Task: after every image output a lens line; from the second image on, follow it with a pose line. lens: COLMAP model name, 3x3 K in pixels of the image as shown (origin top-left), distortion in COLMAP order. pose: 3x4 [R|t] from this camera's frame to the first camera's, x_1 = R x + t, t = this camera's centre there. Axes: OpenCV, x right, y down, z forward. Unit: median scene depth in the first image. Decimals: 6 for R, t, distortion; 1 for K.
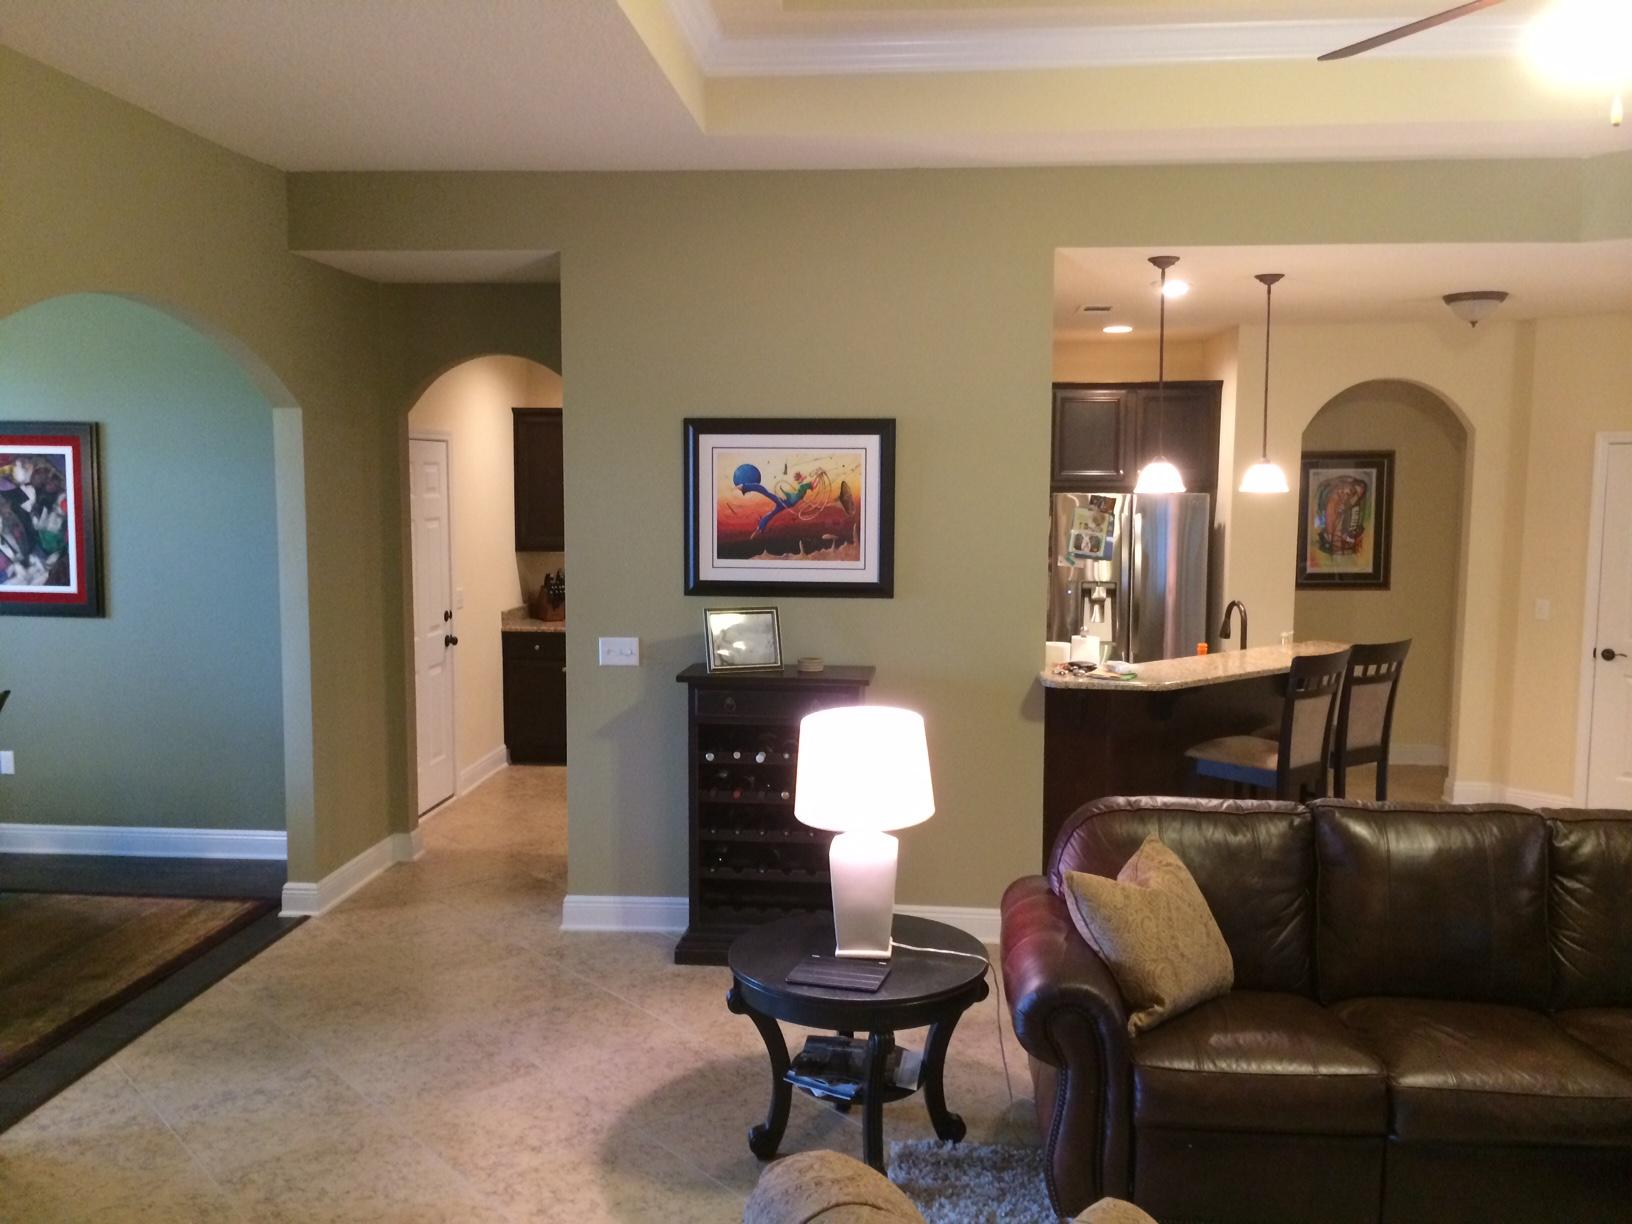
lens RADIAL K [[1388.8, 0, 805.0], [0, 1388.8, 609.8], [0, 0, 1]] dist [0.011688, -0.014586]
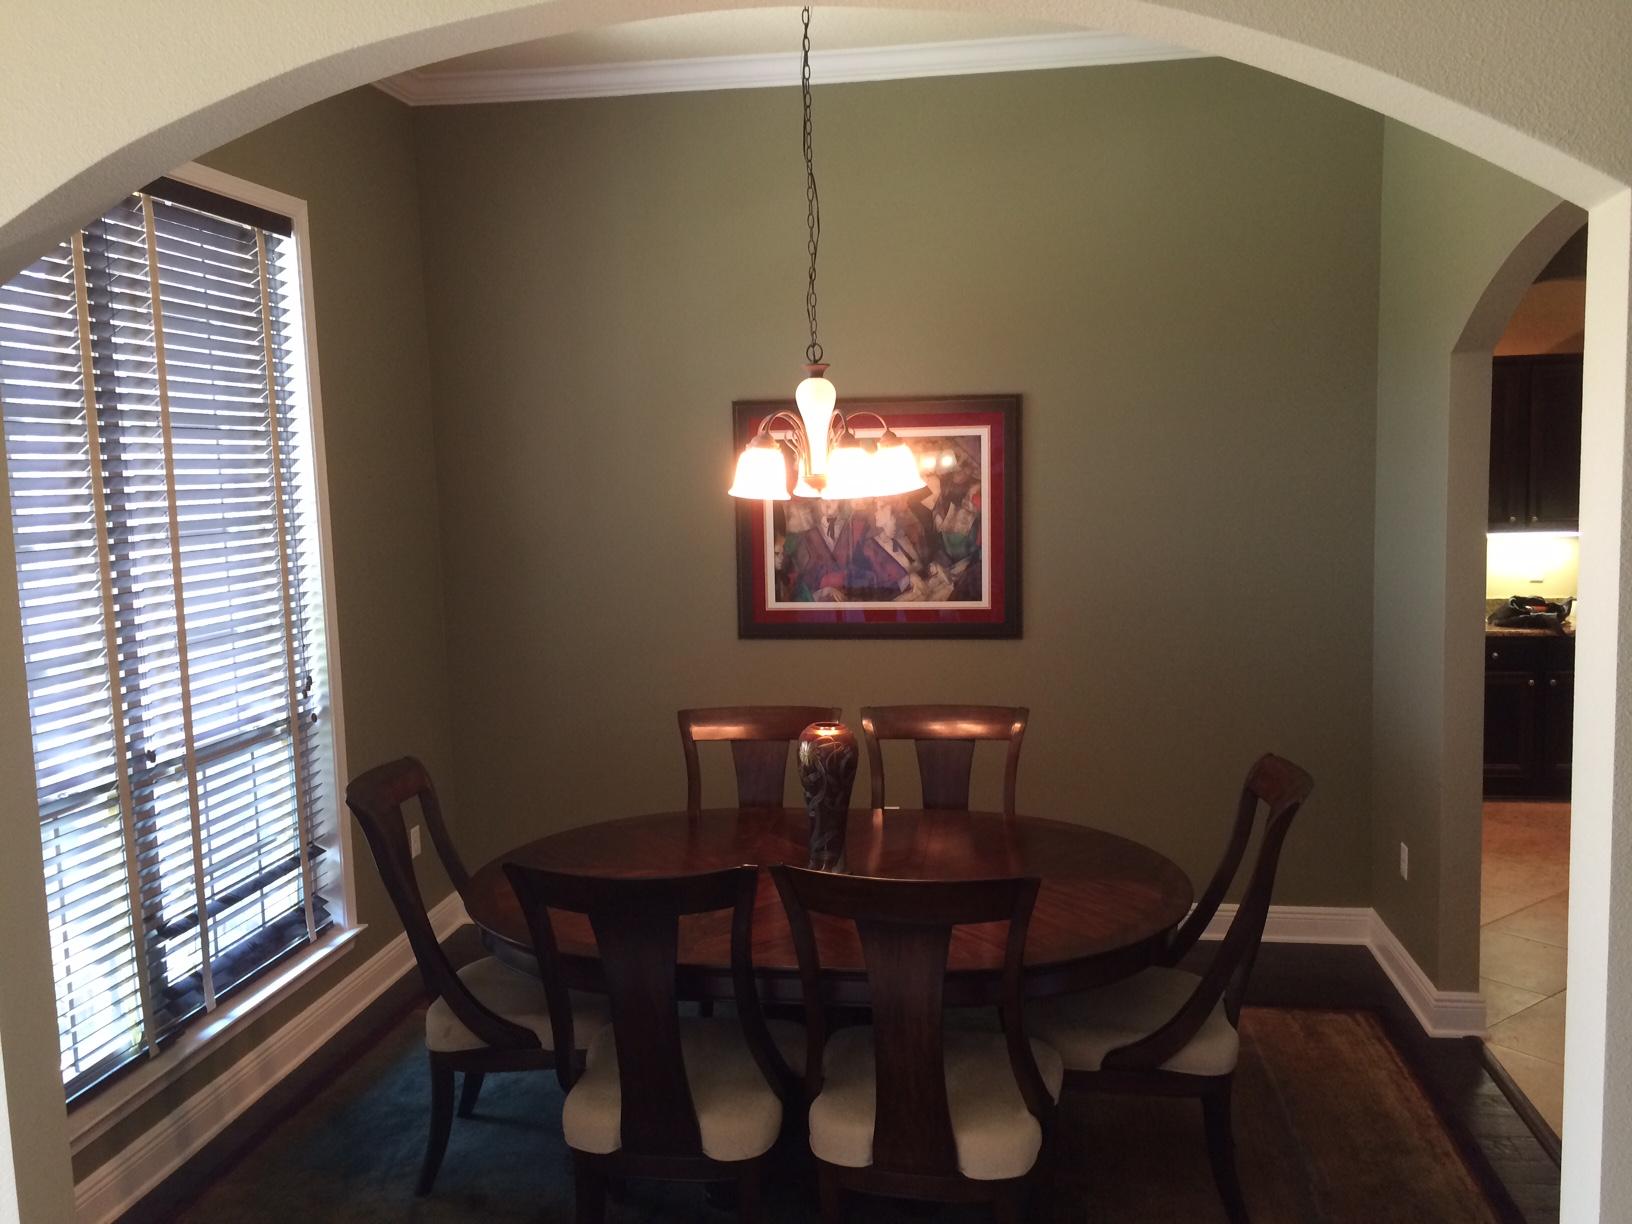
lens RADIAL K [[1388.8, 0, 813.5], [0, 1388.8, 599.6], [0, 0, 1]] dist [0.011688, -0.014586]
pose [[0.997395, -0.024052, -0.068000, -0.627870], [0.024435, 0.999690, 0.004811, -0.026327], [0.067863, -0.006460, 0.997674, 0.218817]]
